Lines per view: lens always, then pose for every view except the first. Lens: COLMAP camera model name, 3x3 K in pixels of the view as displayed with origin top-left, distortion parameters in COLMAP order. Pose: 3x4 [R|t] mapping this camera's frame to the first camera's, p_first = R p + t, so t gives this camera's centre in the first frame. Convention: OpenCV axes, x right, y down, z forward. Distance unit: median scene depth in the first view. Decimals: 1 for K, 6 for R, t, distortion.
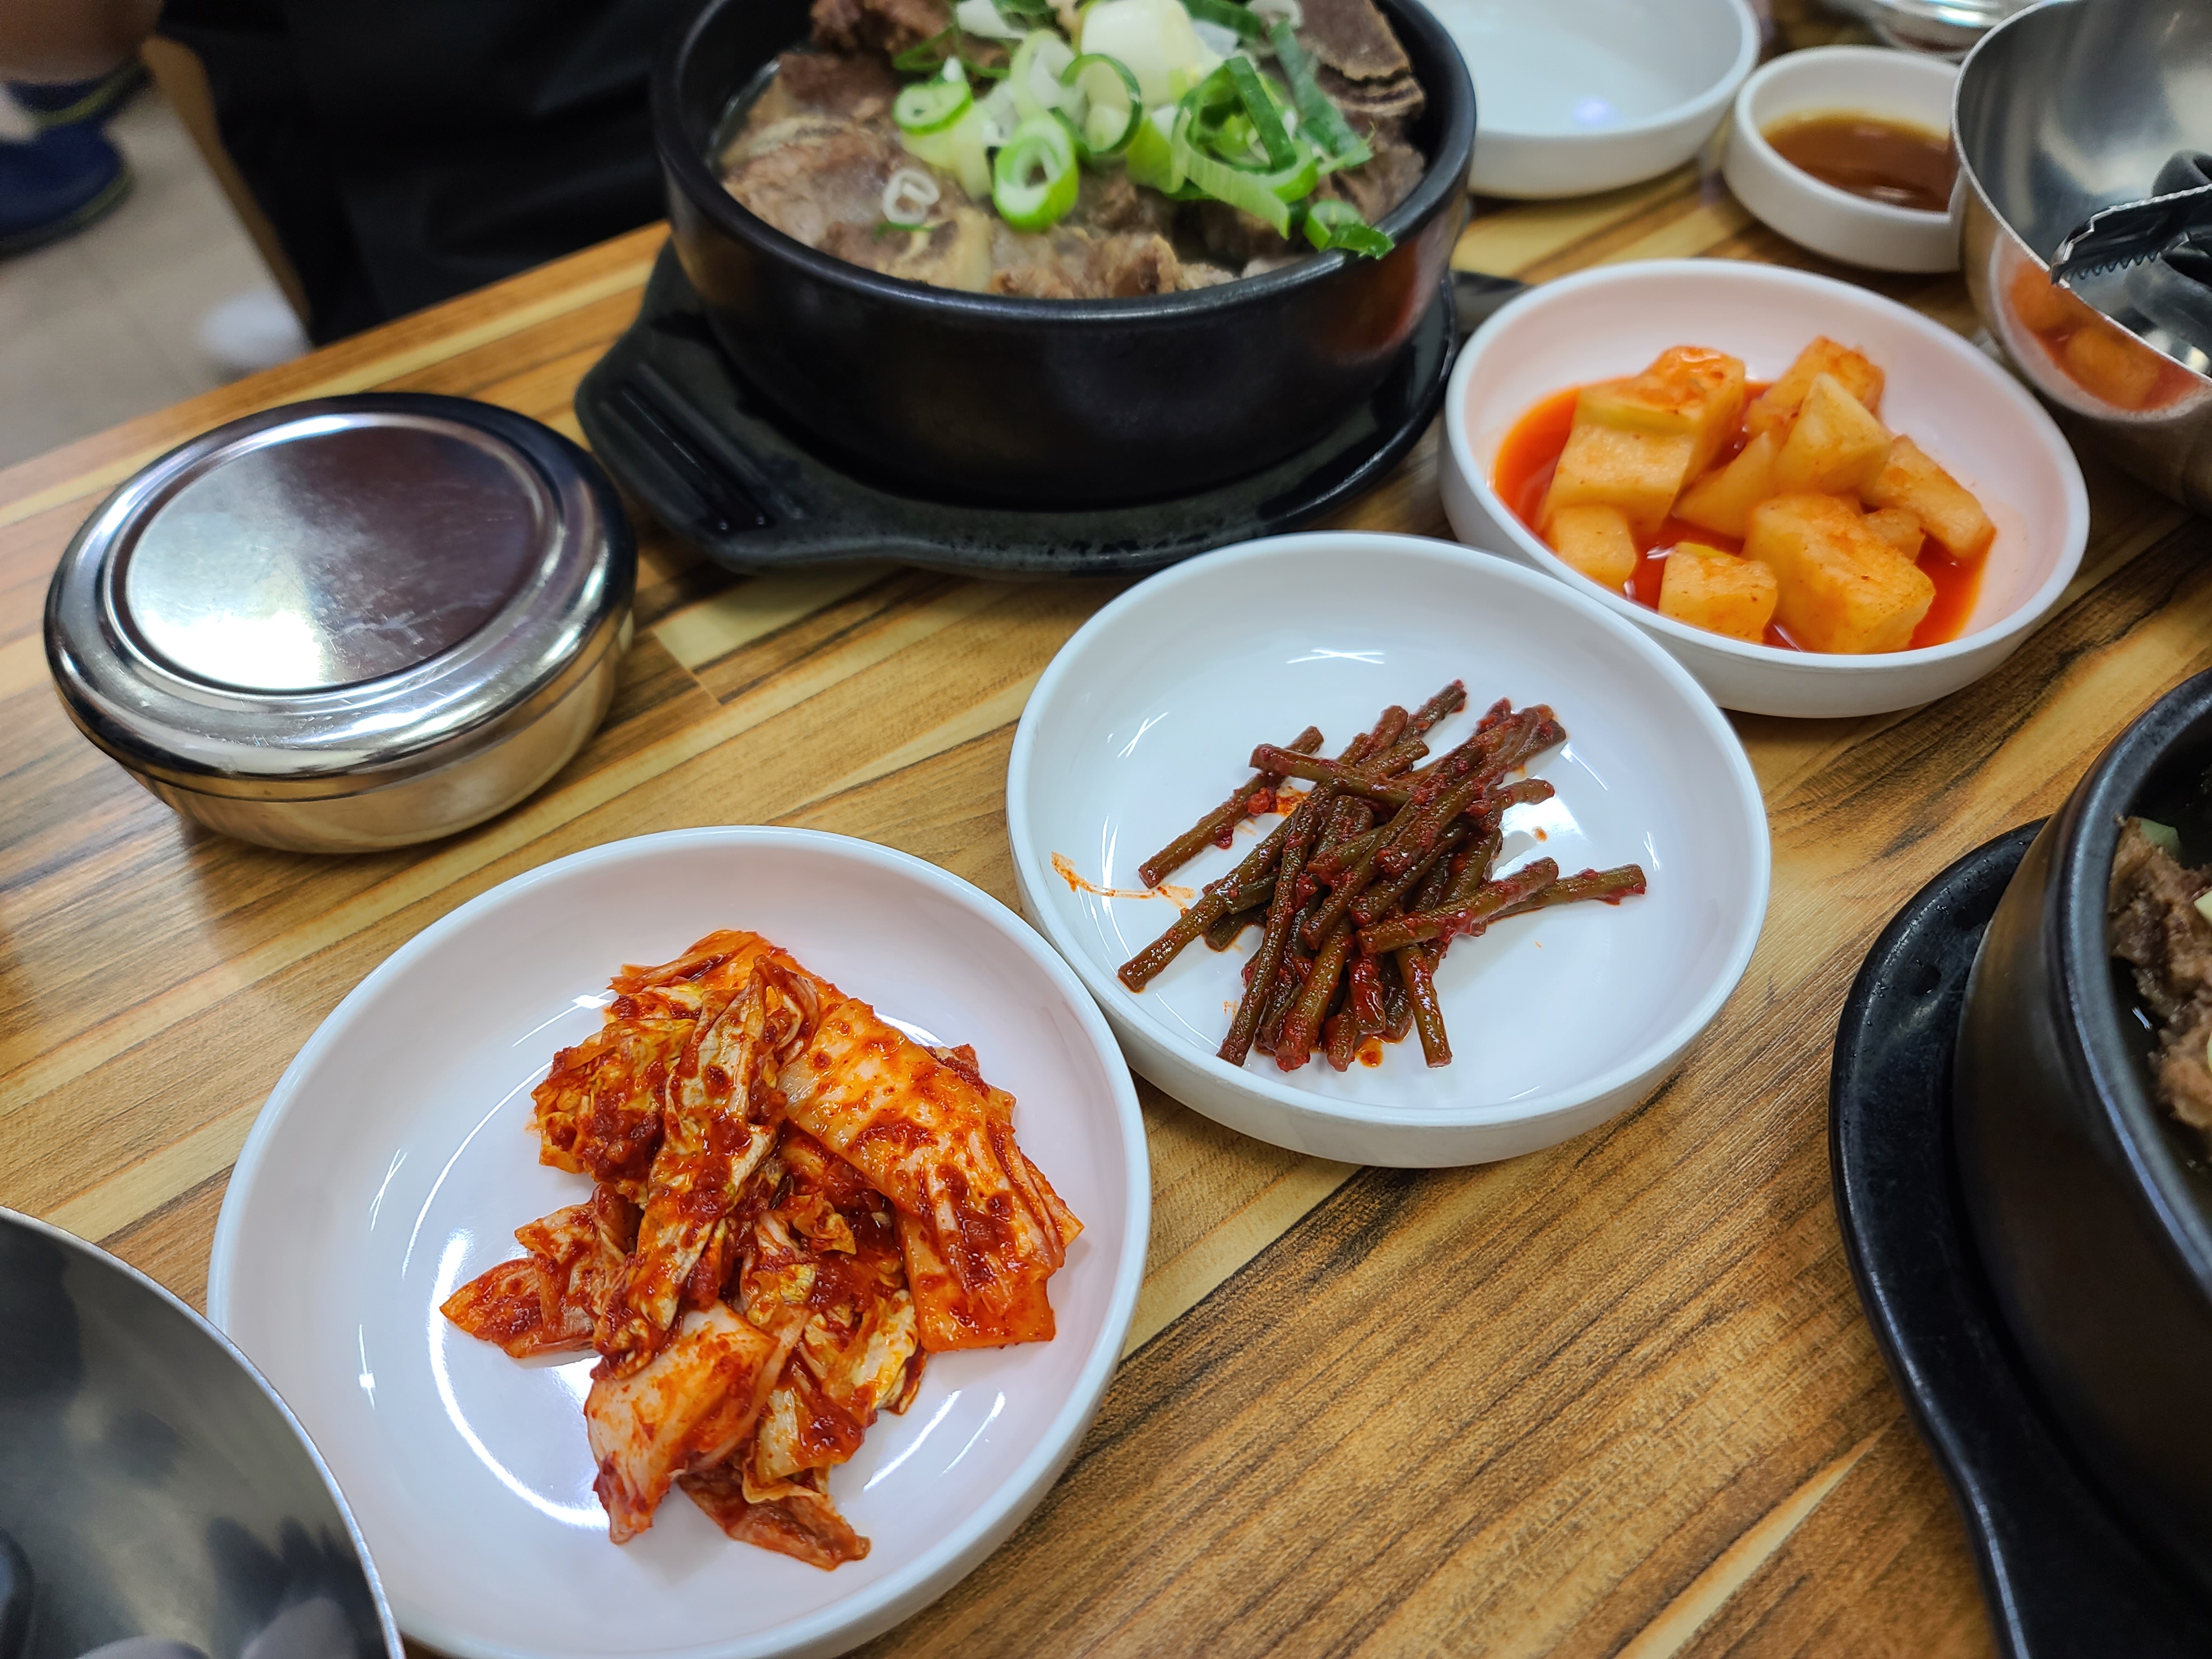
lens RADIAL K [[1636.5, 0, 1090.5], [0, 1636.5, 821.1], [0, 0, 1]] dist [0.048068, -0.019918]
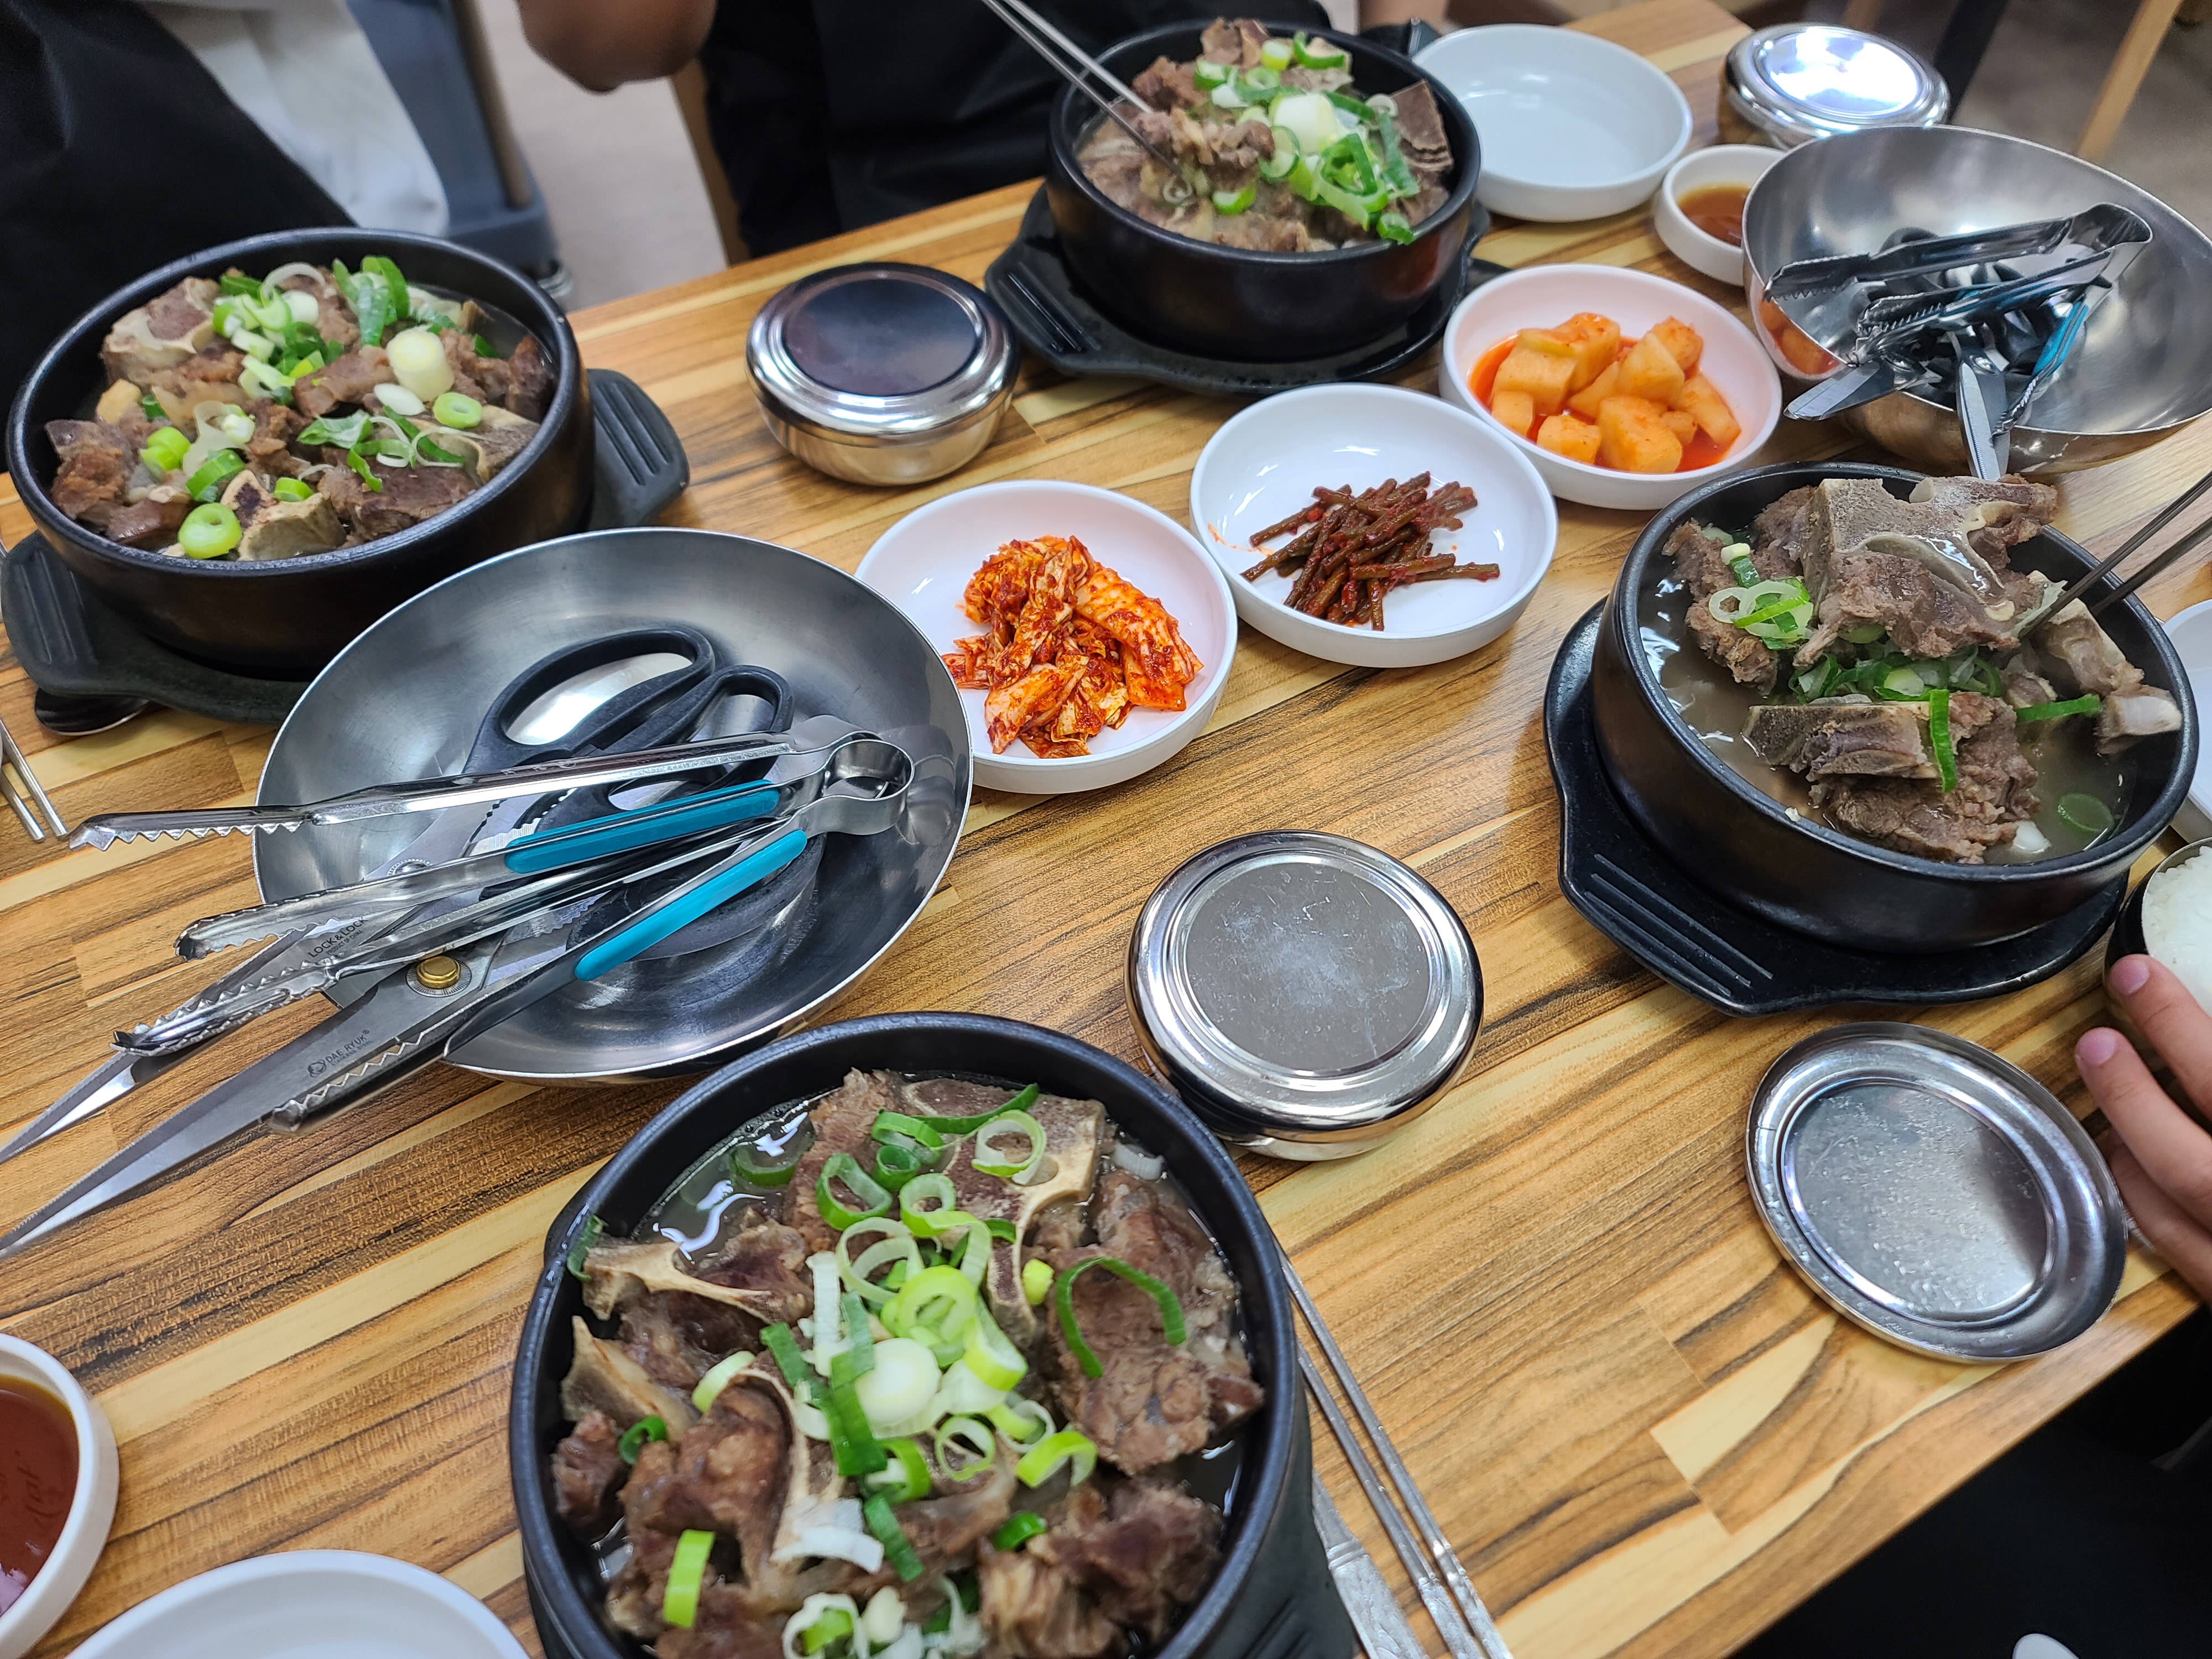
lens RADIAL K [[1636.5, 0, 1120.3], [0, 1636.5, 827.5], [0, 0, 1]] dist [0.048068, -0.019918]
pose [[0.990625, 0.124062, -0.057196, 0.029988], [-0.122416, 0.991980, 0.031450, 0.324881], [0.060639, -0.024154, 0.997867, -0.991508]]
